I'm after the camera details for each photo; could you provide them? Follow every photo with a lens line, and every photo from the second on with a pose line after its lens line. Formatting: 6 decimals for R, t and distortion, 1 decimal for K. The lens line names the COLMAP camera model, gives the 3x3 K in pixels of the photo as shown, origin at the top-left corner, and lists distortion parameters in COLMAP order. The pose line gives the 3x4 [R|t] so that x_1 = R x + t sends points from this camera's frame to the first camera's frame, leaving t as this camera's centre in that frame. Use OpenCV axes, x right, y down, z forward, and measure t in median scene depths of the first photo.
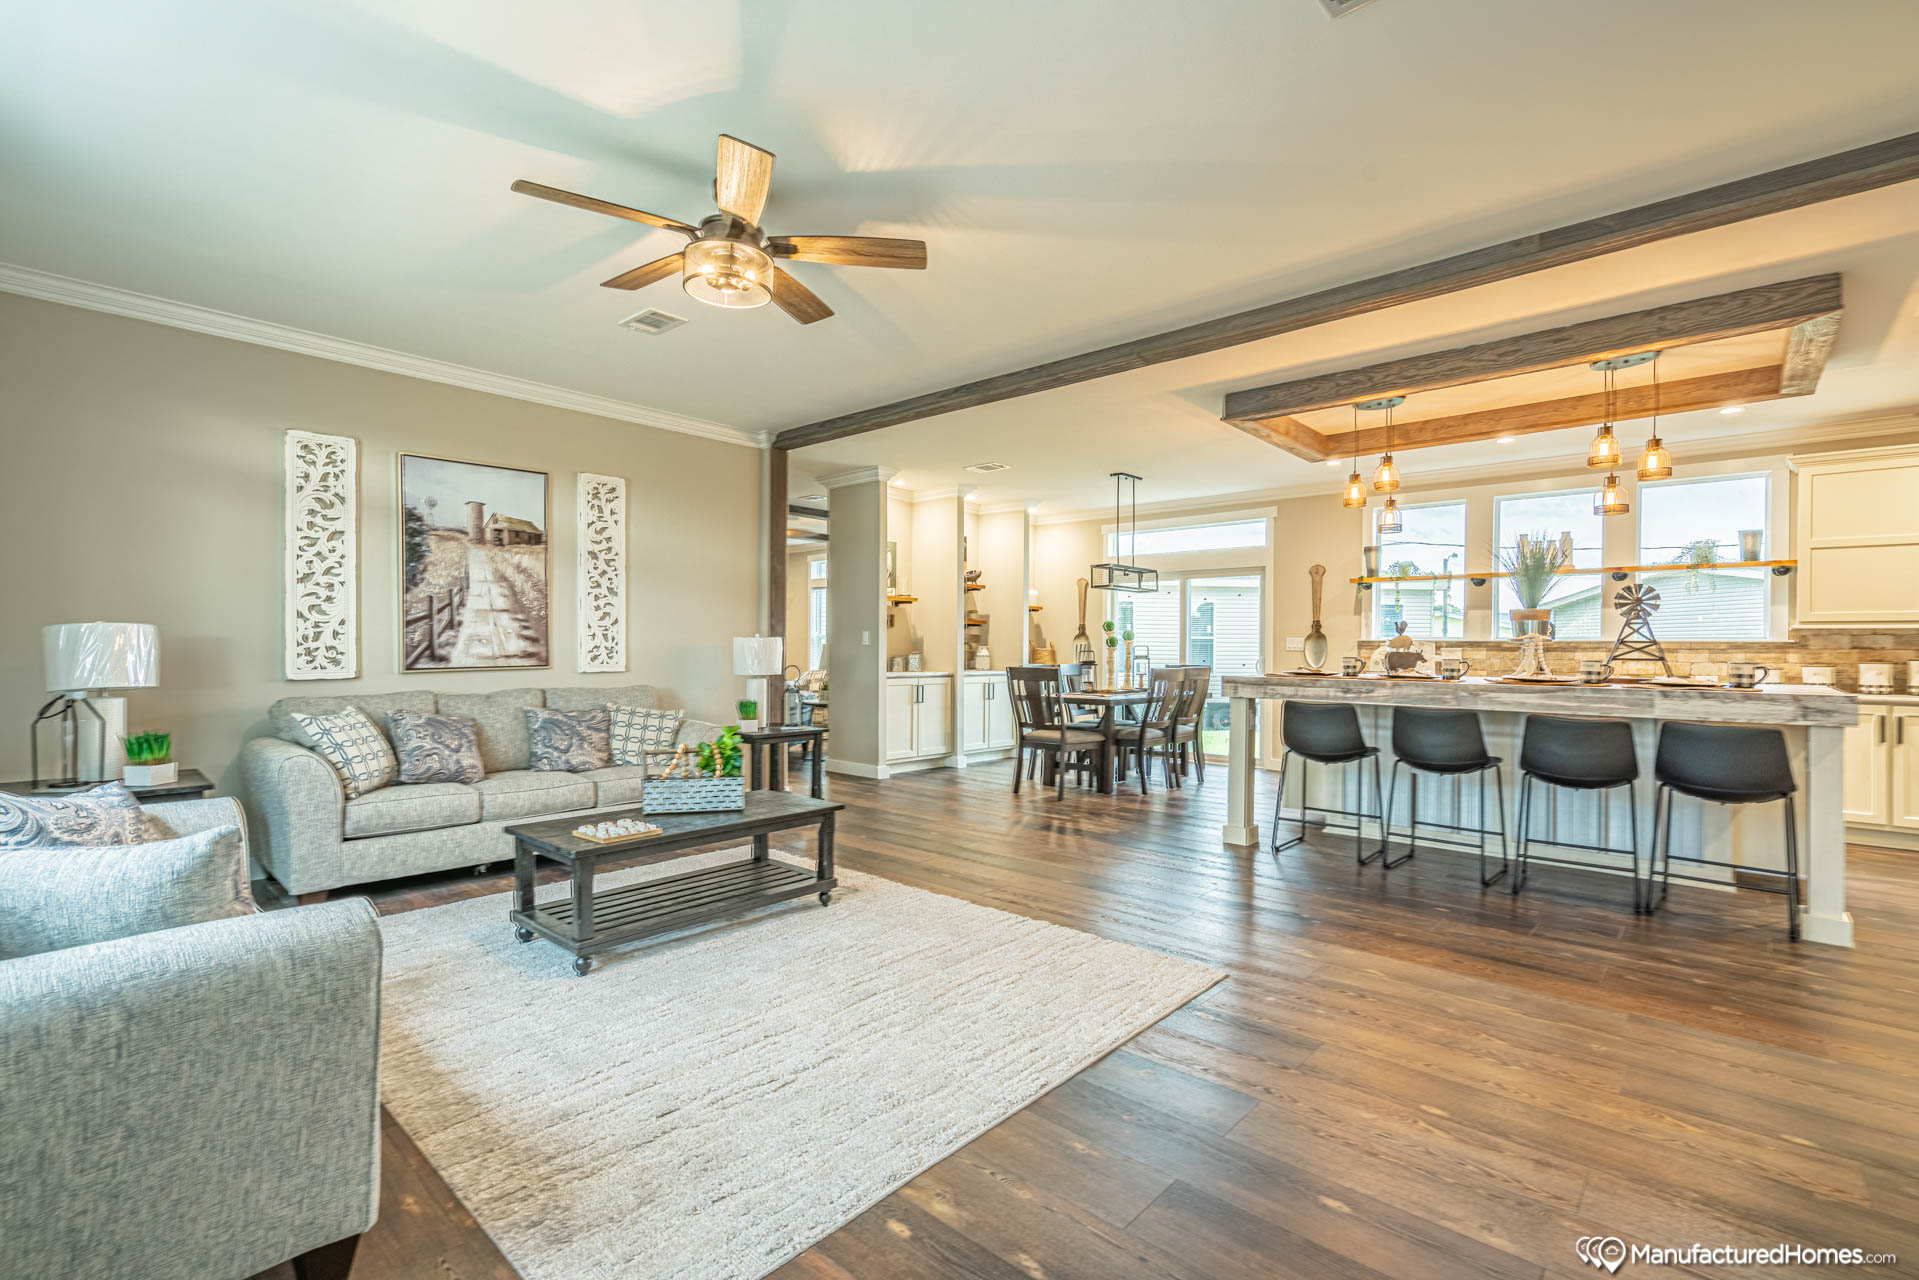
lens RADIAL K [[877.7, 0, 954.5], [0, 877.7, 642.3], [0, 0, 1]] dist [-0.000021, 0.000465]
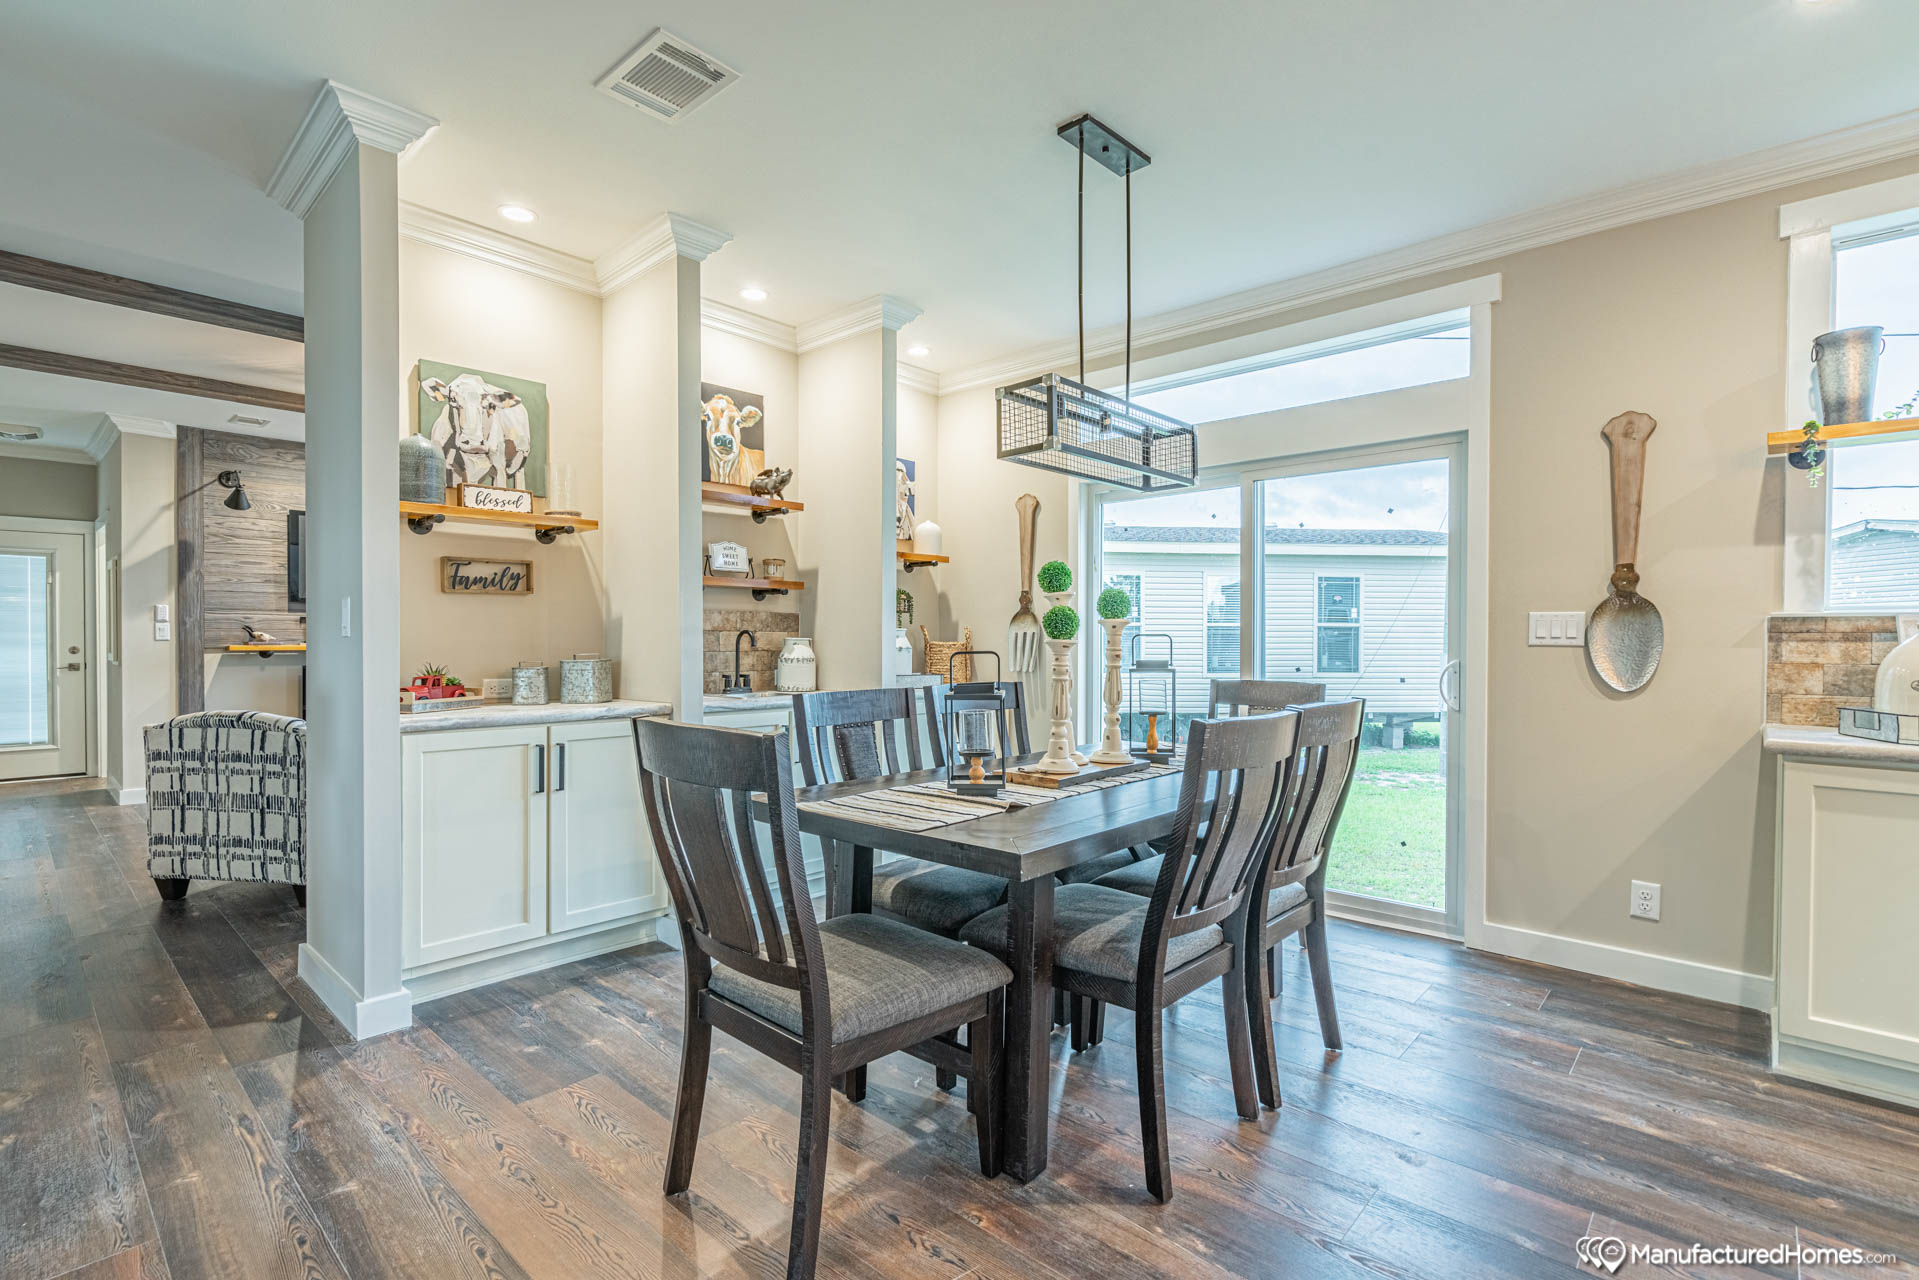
lens RADIAL K [[877.7, 0, 954.5], [0, 877.7, 640.0], [0, 0, 1]] dist [-0.000021, 0.000465]
pose [[0.999886, -0.005115, -0.014202, 0.136825], [0.005196, 0.999971, 0.005642, 0.003762], [0.014172, -0.005715, 0.999883, 0.635468]]
